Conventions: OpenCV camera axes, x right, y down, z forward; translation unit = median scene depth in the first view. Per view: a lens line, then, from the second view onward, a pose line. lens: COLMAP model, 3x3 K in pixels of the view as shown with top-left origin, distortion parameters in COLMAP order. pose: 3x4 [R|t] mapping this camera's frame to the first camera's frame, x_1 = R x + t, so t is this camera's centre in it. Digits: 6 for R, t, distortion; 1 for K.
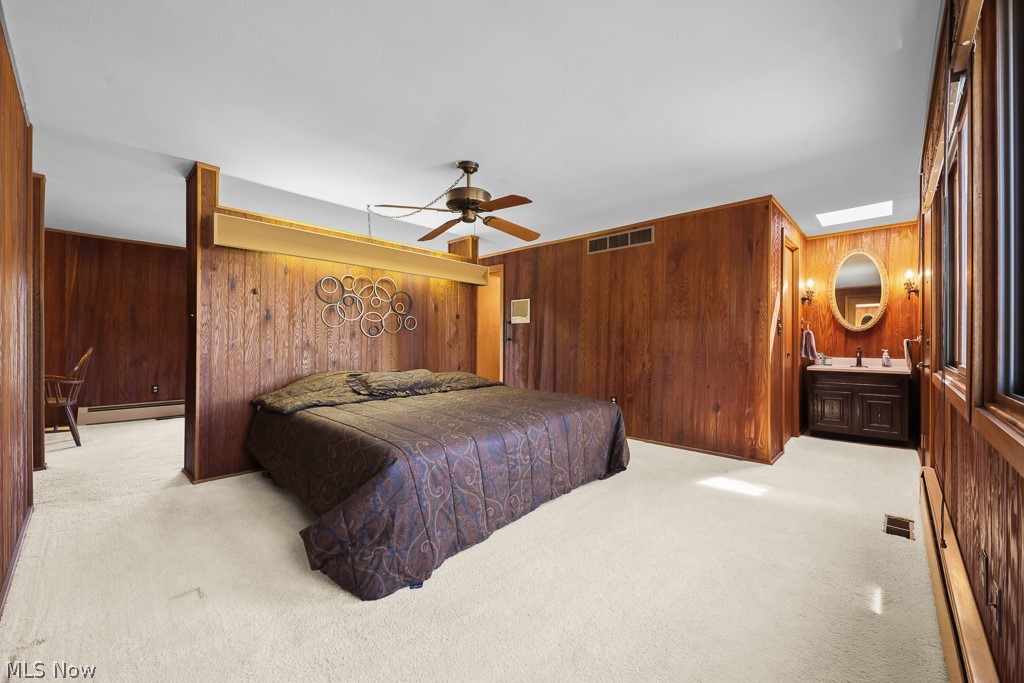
lens RADIAL K [[402.5, 0, 510.6], [0, 402.5, 344.3], [0, 0, 1]] dist [-0.001857, -0.001058]
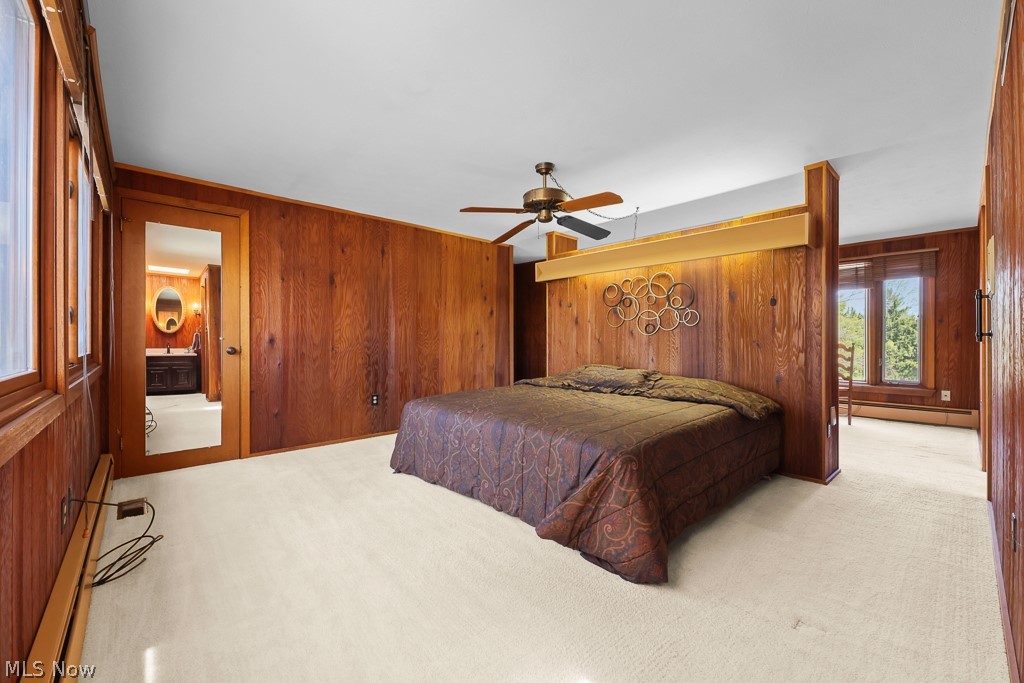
lens RADIAL K [[402.5, 0, 510.3], [0, 402.5, 339.0], [0, 0, 1]] dist [-0.001857, -0.001058]
pose [[-0.085894, -0.003546, -0.996298, 0.881503], [-0.002588, 0.999991, -0.003336, -0.003620], [0.996301, 0.002291, -0.085902, 0.950385]]
